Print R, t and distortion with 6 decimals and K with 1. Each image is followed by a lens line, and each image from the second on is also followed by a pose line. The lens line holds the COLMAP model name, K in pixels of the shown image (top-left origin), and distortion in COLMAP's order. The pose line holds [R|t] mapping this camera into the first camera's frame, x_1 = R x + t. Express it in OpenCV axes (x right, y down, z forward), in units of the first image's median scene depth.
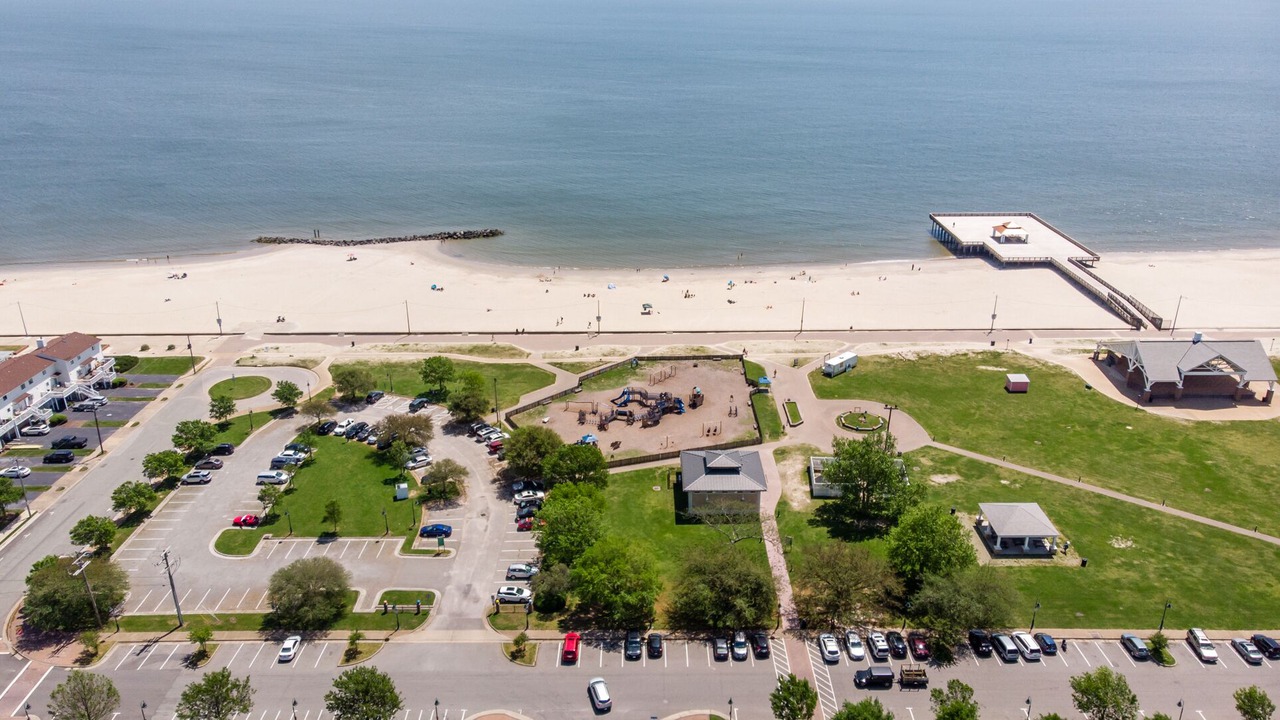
lens RADIAL K [[945.3, 0, 640.0], [0, 945.3, 360.0], [0, 0, 1]] dist [-0.002227, -0.000025]
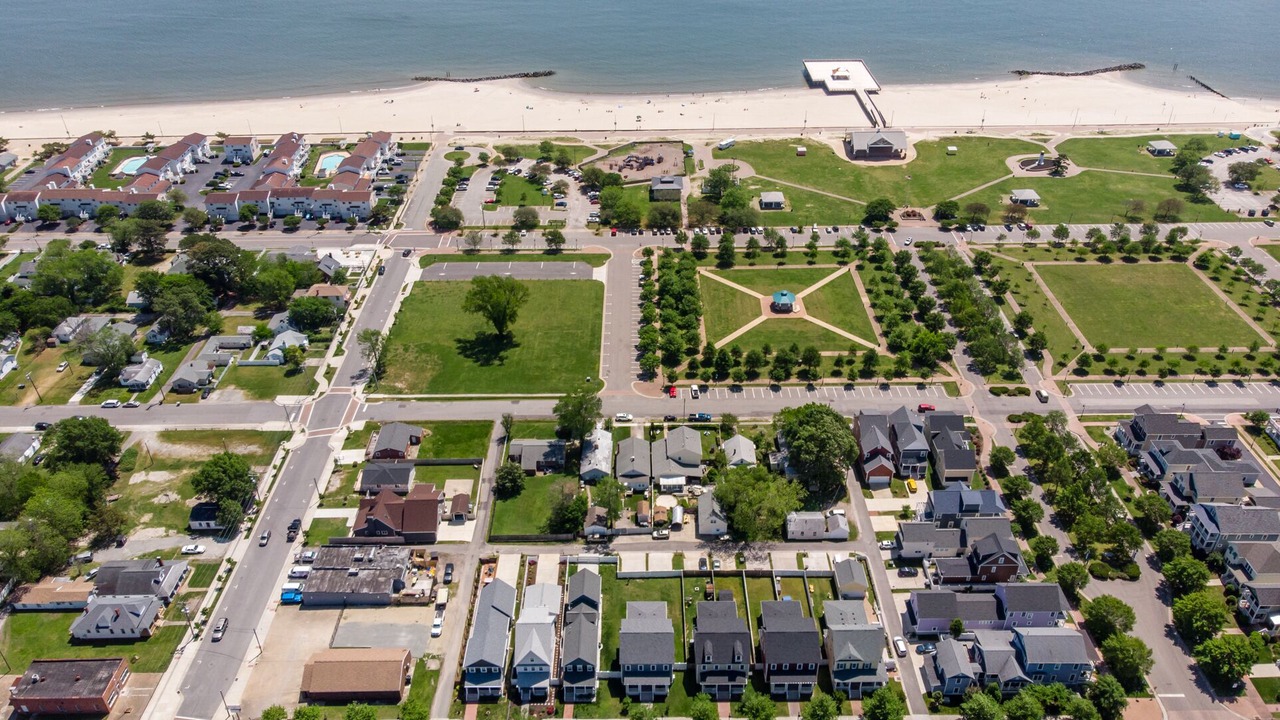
lens RADIAL K [[928.4, 0, 640.0], [0, 928.4, 360.0], [0, 0, 1]] dist [0.018941, -0.001255]
pose [[0.999968, -0.006390, 0.004732, -0.003347], [0.005310, 0.979628, 0.200748, 0.065833], [-0.005918, -0.200717, 0.979631, -1.316510]]
